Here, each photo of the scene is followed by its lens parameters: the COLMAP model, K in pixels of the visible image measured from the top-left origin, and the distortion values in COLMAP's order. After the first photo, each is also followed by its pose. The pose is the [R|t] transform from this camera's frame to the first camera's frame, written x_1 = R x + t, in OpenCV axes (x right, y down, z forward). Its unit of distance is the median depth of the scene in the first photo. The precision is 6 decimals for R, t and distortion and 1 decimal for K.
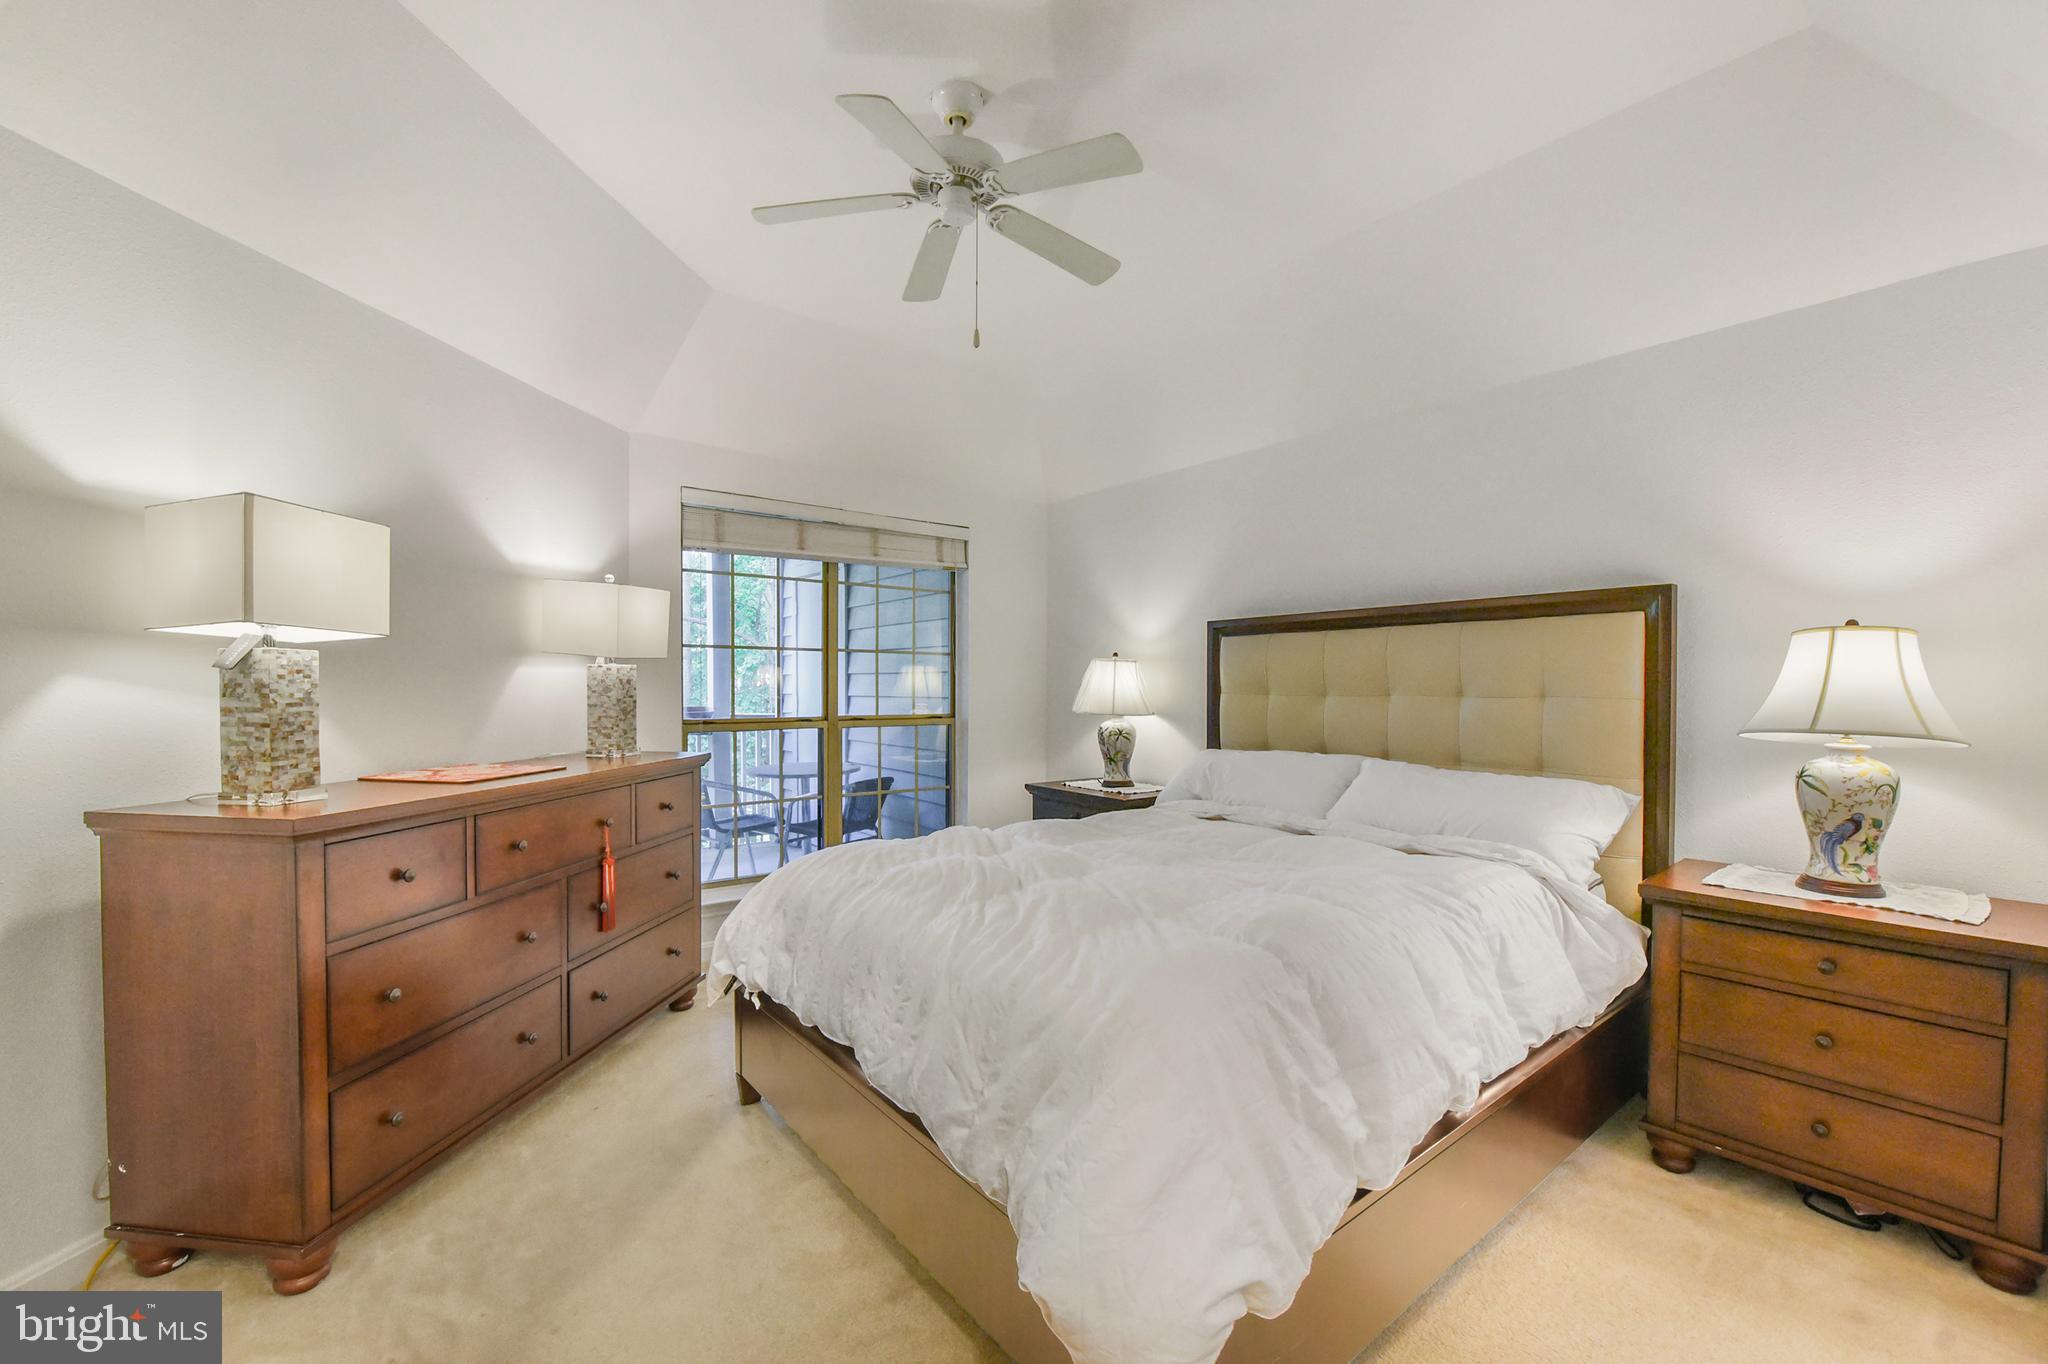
lens RADIAL K [[836.5, 0, 1030.8], [0, 836.5, 693.9], [0, 0, 1]] dist [-0.010847, -0.000068]
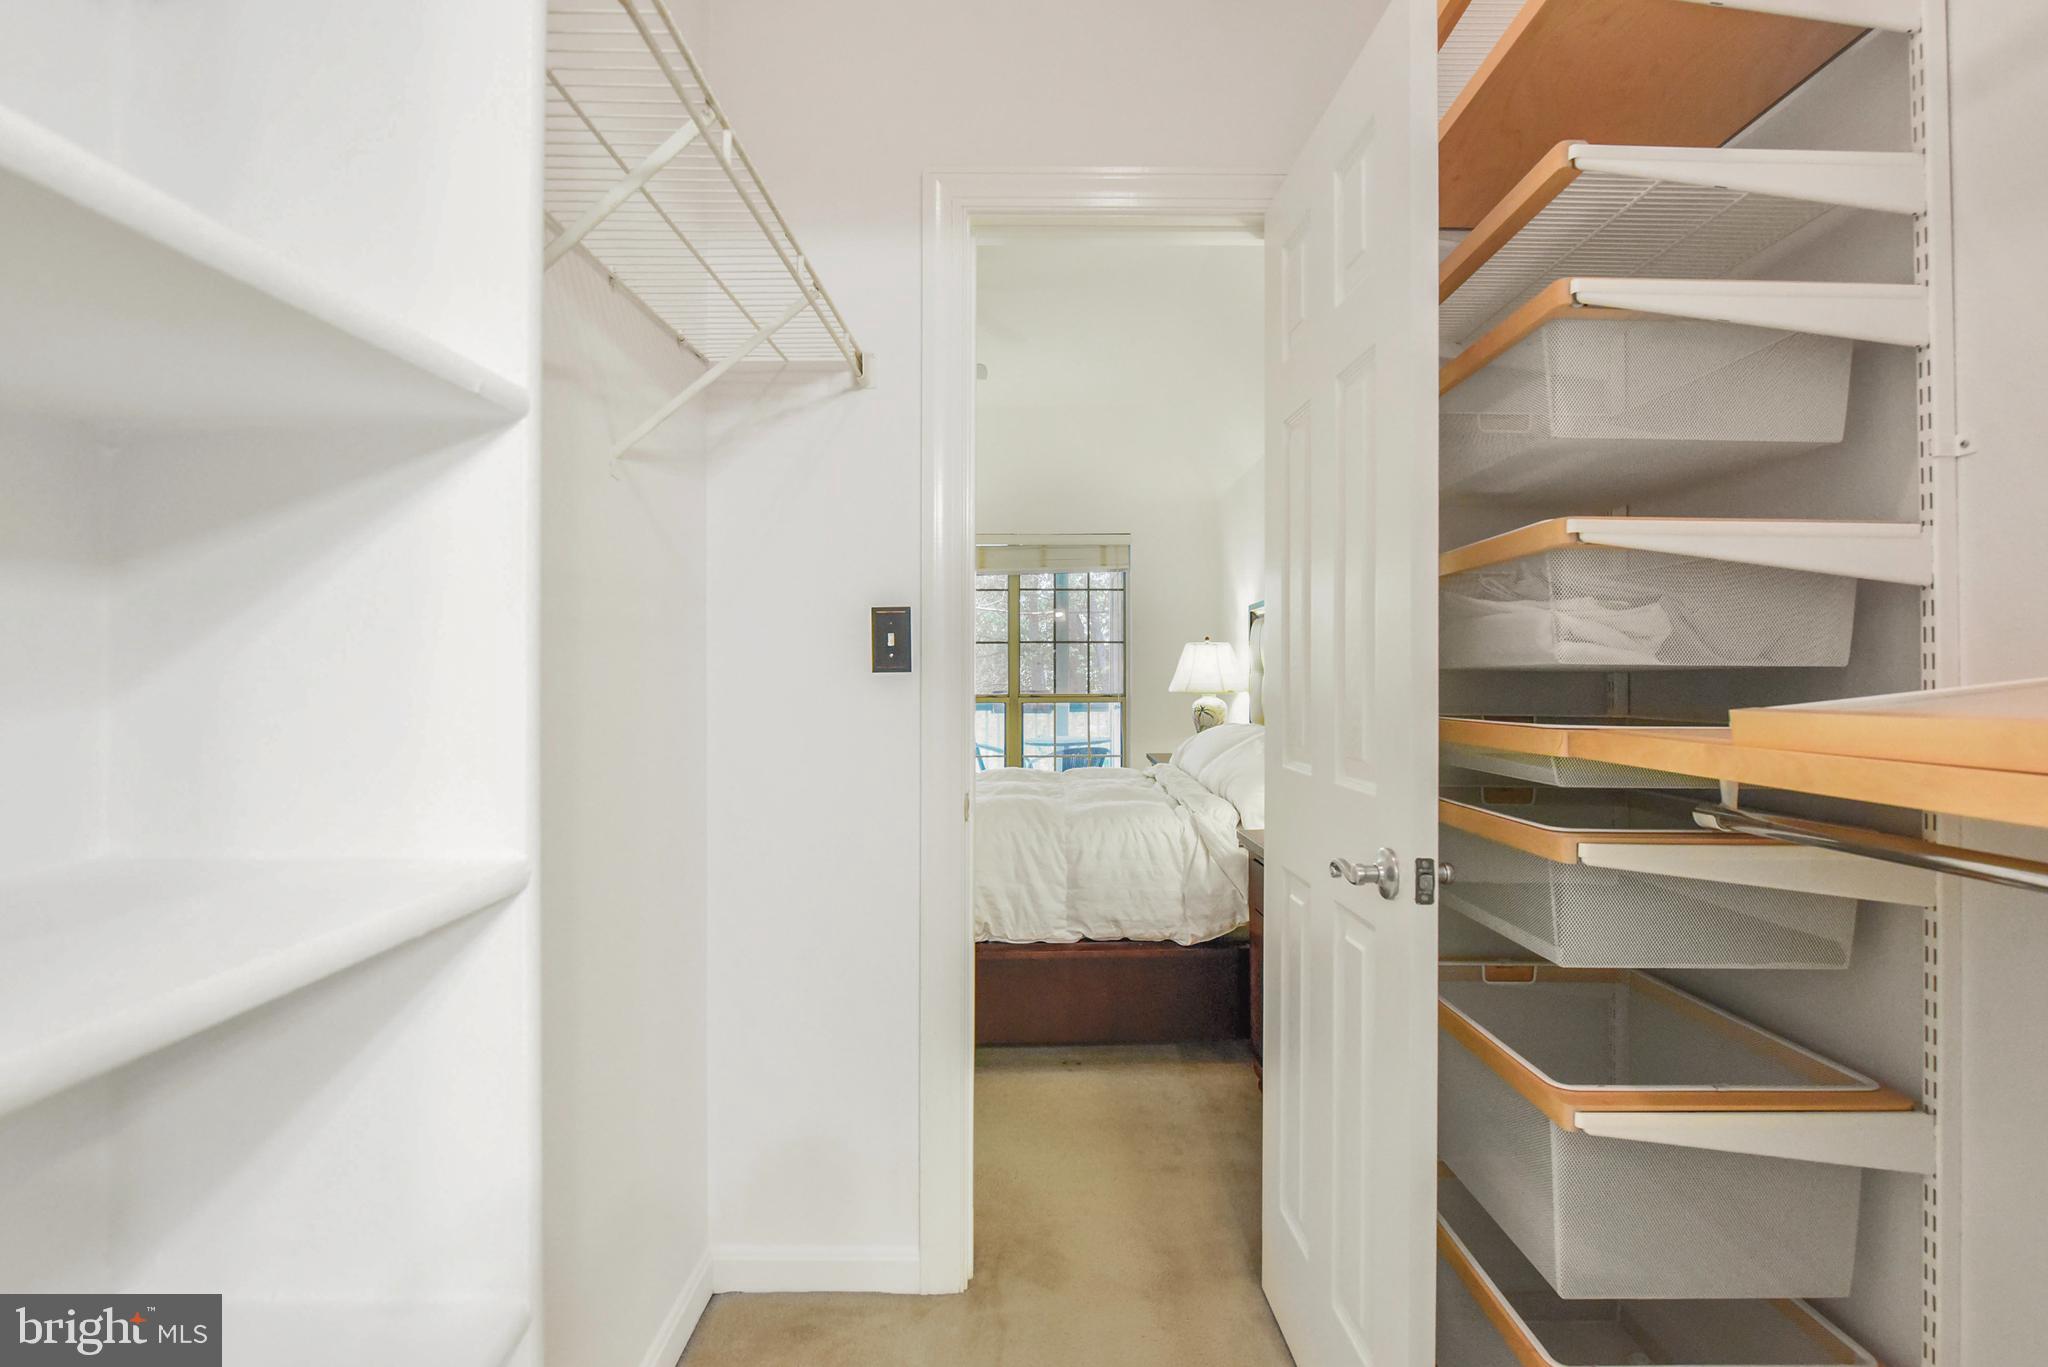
lens RADIAL K [[912.3, 0, 1033.4], [0, 912.3, 681.7], [0, 0, 1]] dist [-0.013244, 0.000025]
pose [[0.764641, 0.001767, -0.644454, 0.983555], [-0.010675, 0.999894, -0.009925, 0.035895], [0.644368, 0.014469, 0.764579, -0.107148]]
